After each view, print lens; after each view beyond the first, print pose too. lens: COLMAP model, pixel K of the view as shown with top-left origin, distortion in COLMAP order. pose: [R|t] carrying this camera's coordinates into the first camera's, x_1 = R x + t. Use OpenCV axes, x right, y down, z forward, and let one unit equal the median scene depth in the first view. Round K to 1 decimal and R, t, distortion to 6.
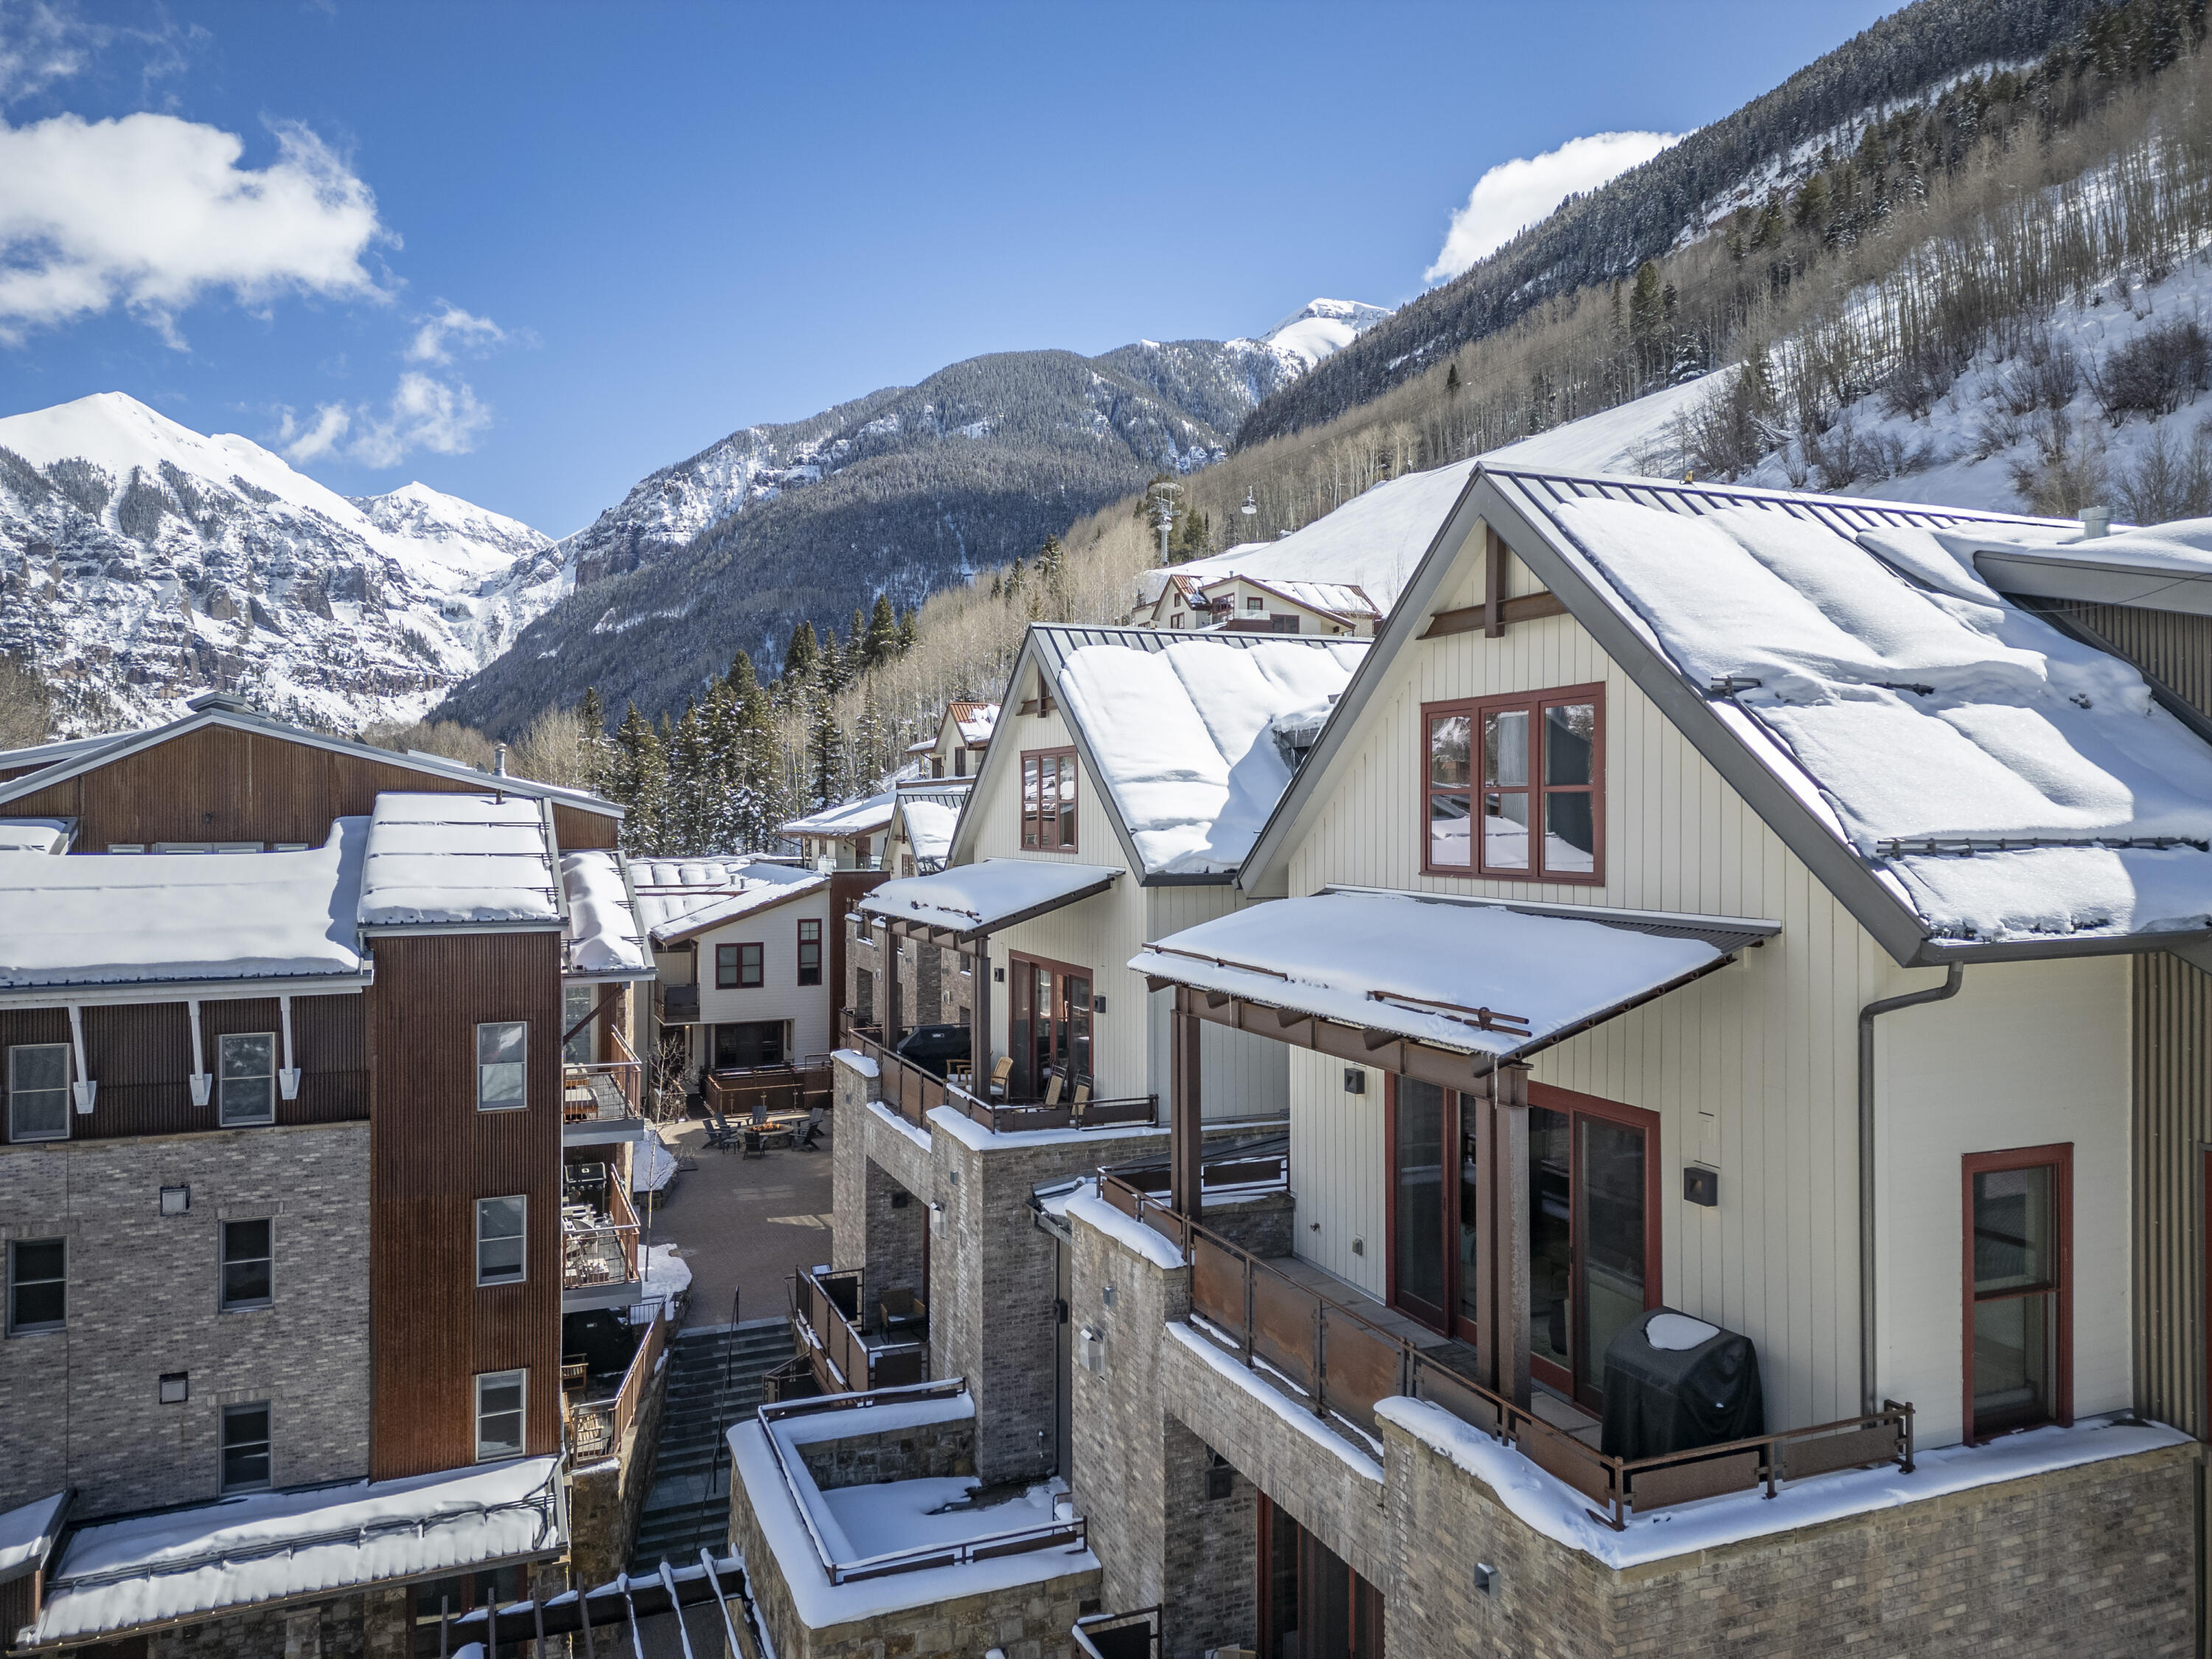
lens RADIAL K [[1555.6, 0, 1106.0], [0, 1555.6, 829.5], [0, 0, 1]] dist [0.078935, -0.079570]
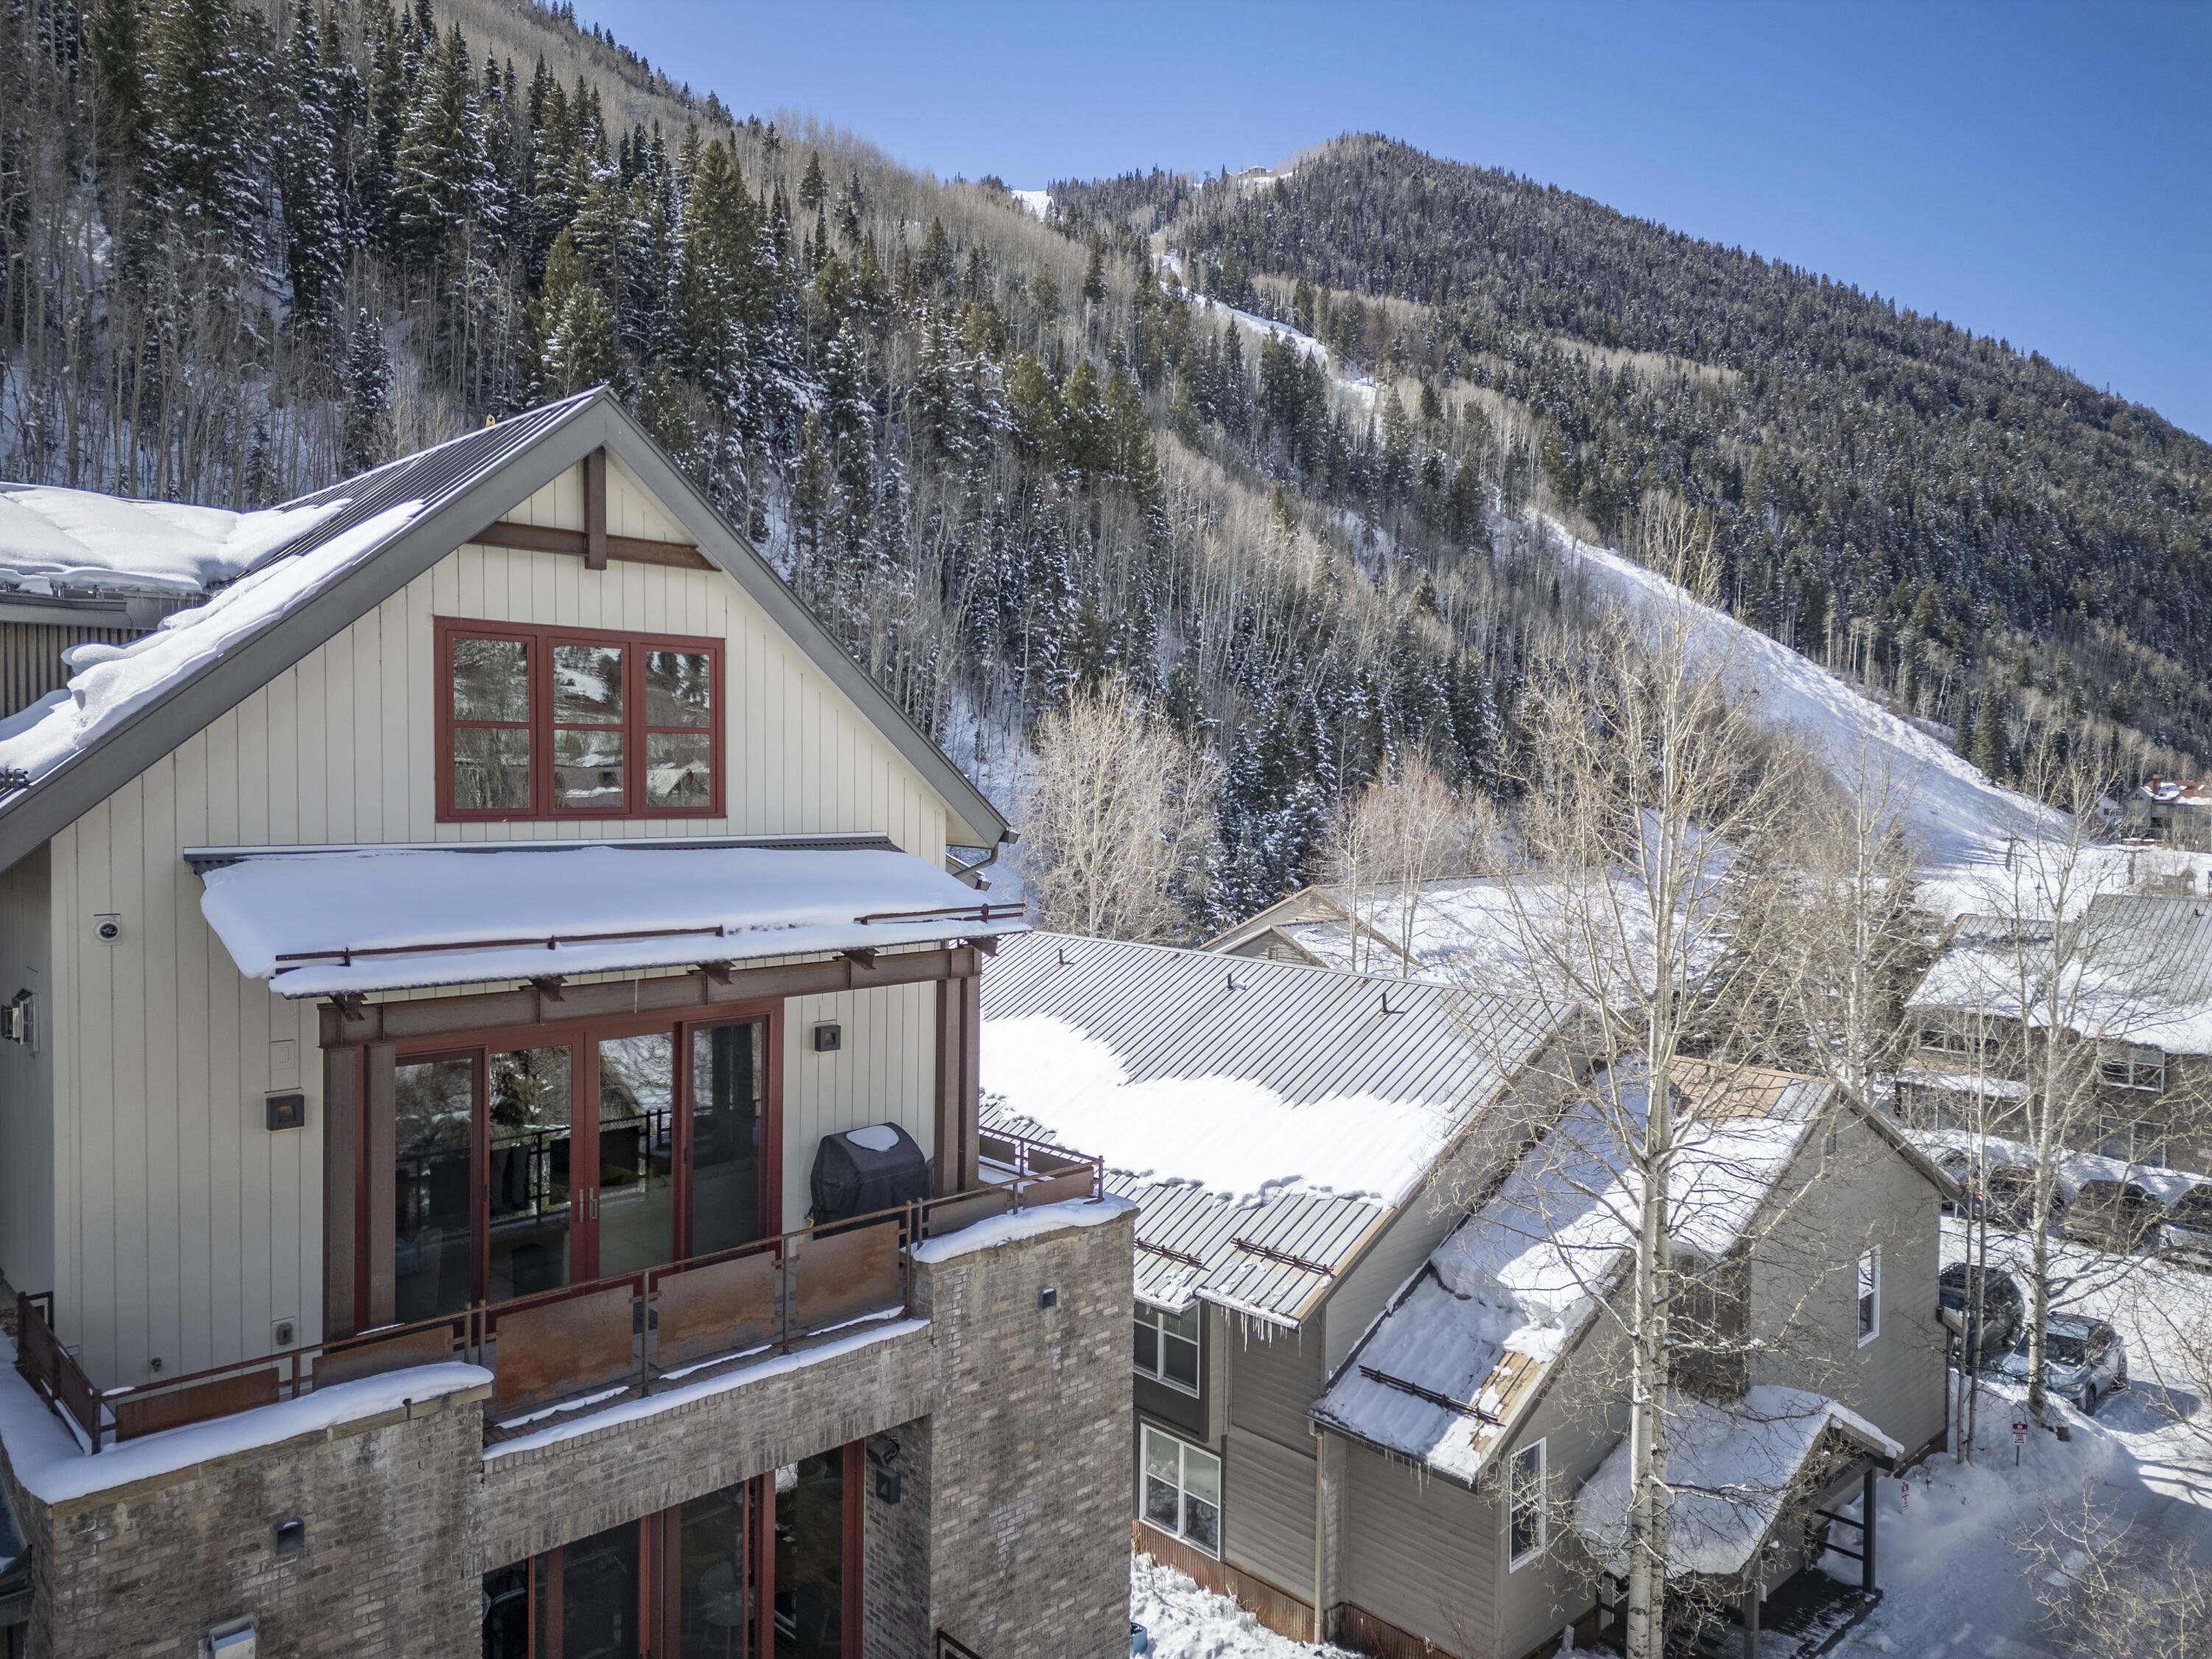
lens RADIAL K [[1493.4, 0, 1138.9], [0, 1493.4, 838.5], [0, 0, 1]] dist [0.082486, -0.063356]
pose [[-0.359468, -0.044358, 0.932102, -0.083946], [0.000812, 0.998854, 0.047848, -0.000080], [-0.933157, 0.017956, -0.359020, 0.114683]]
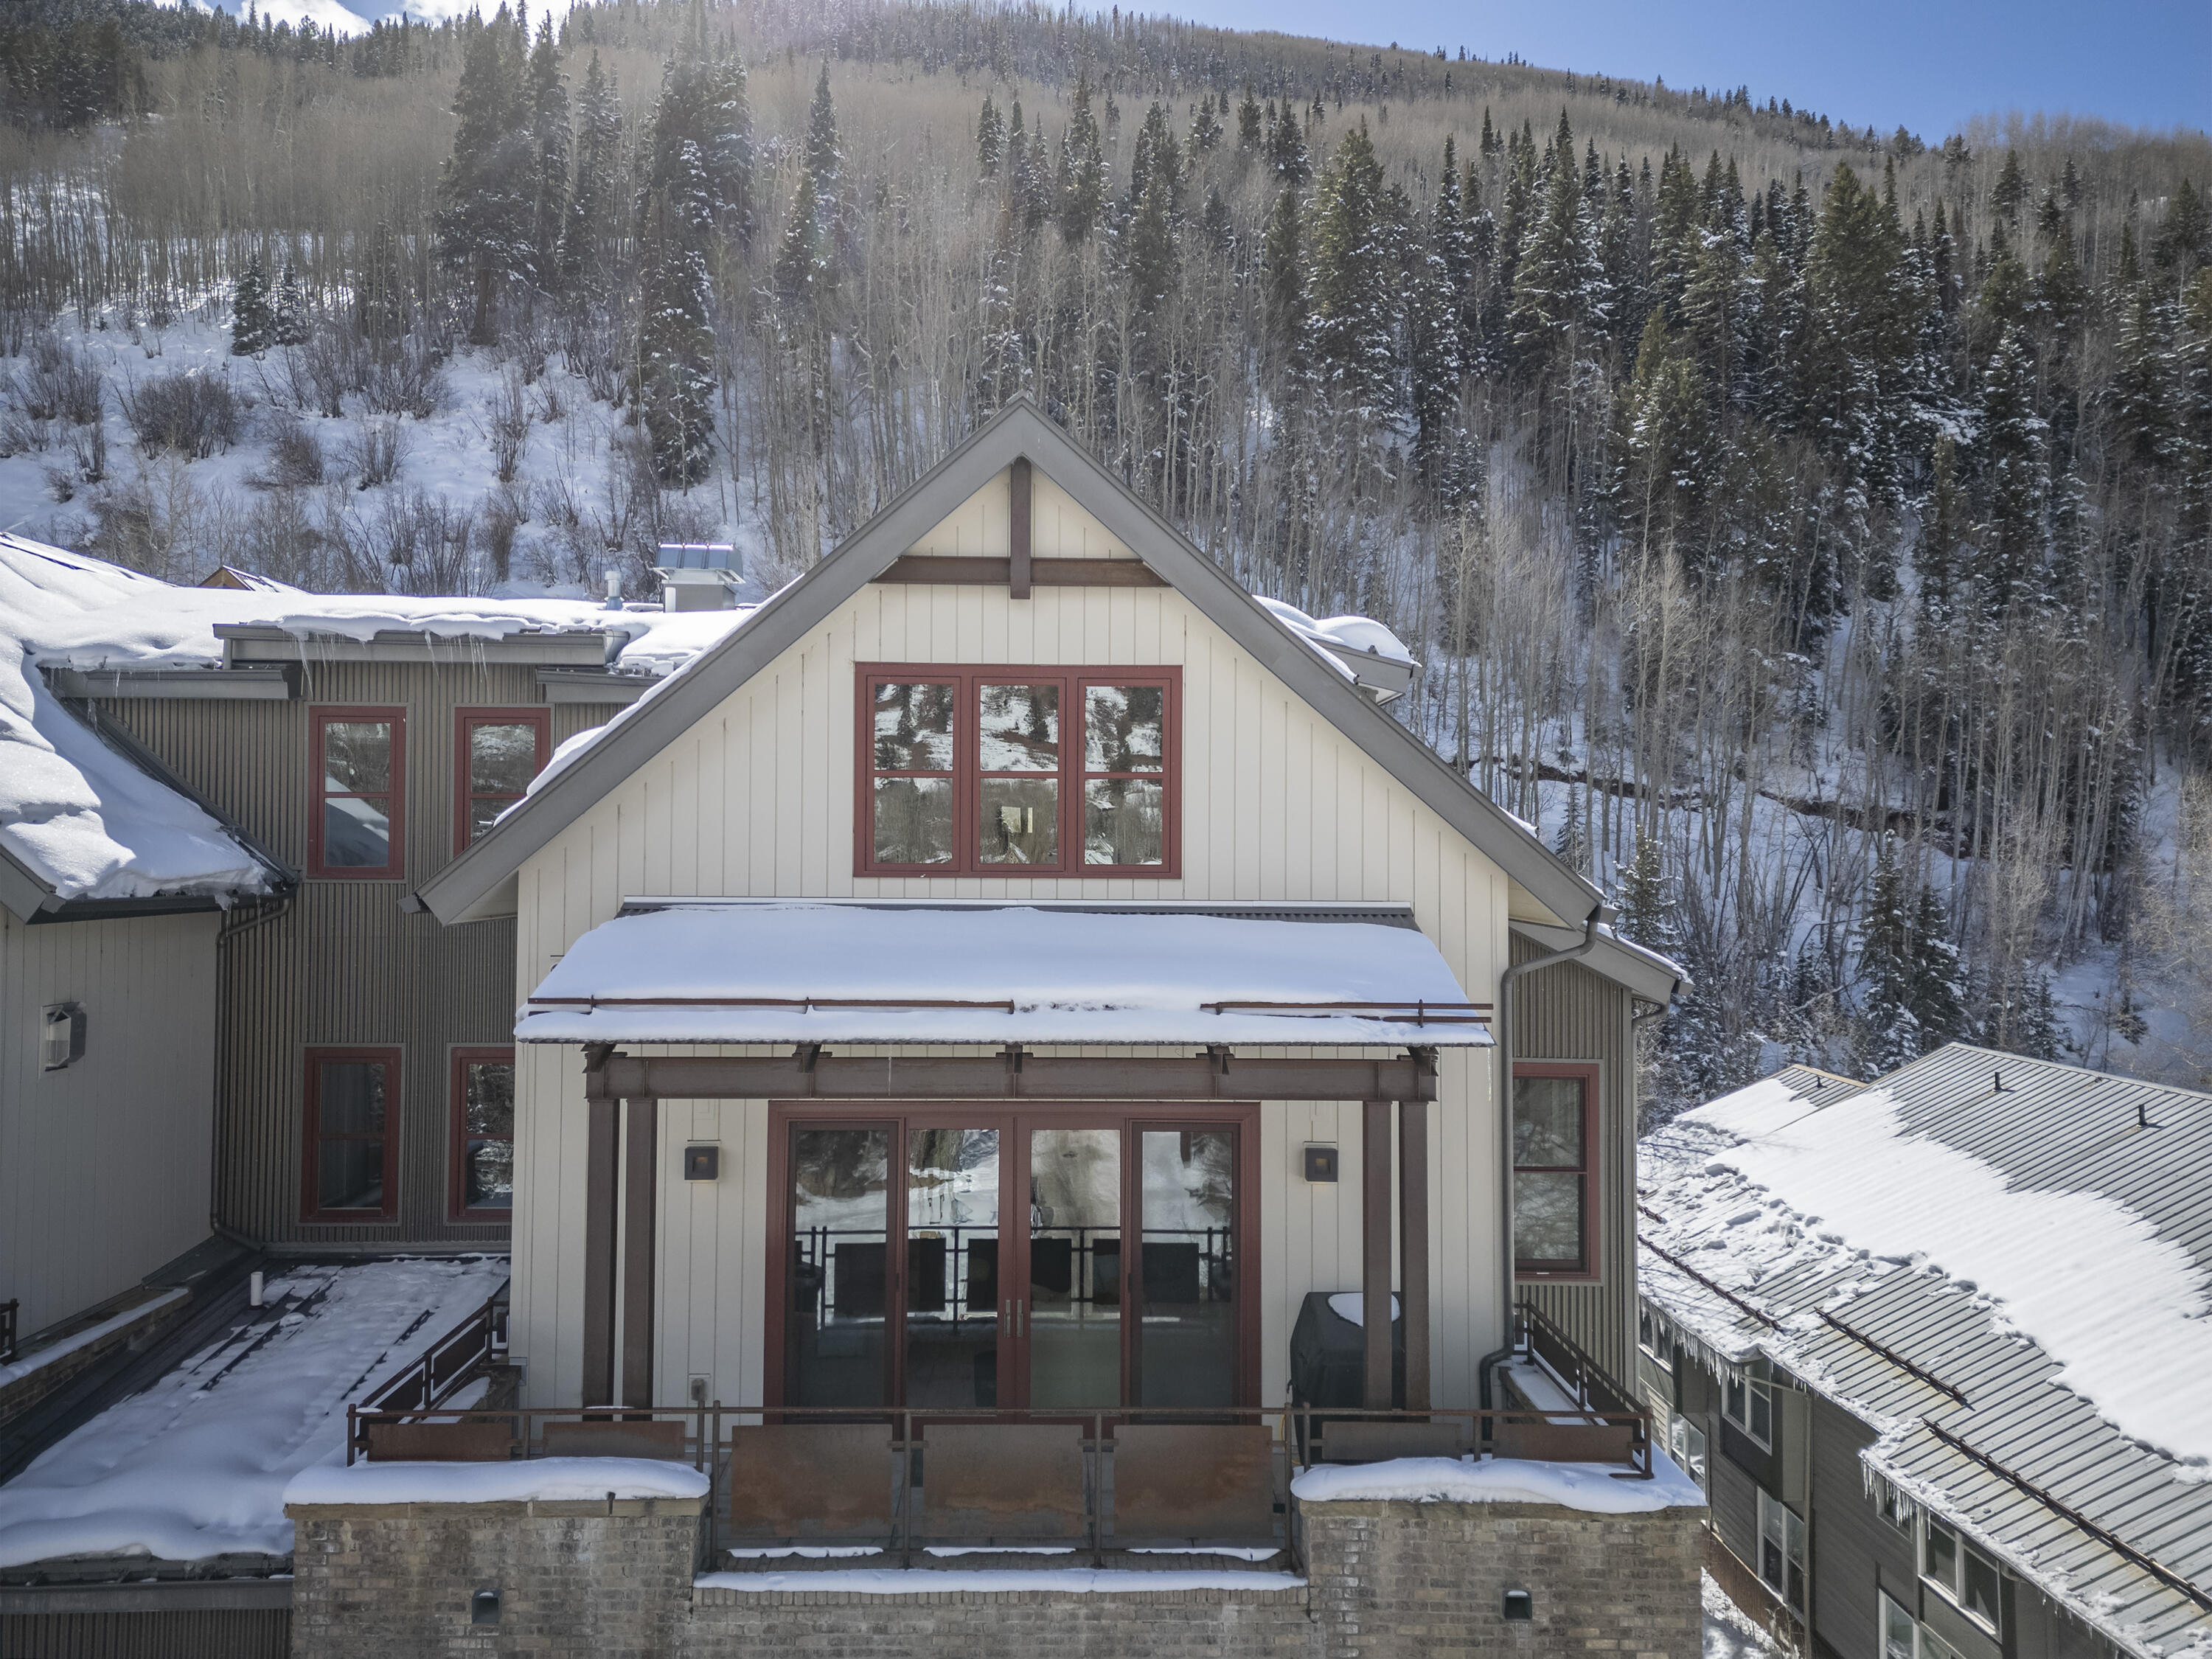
lens RADIAL K [[1558.8, 0, 1086.8], [0, 1558.8, 828.3], [0, 0, 1]] dist [0.083695, -0.071828]
pose [[0.363606, 0.021076, 0.931314, -0.060622], [0.002877, 0.999714, -0.023747, 0.002895], [-0.931548, 0.011314, 0.363441, 0.072948]]
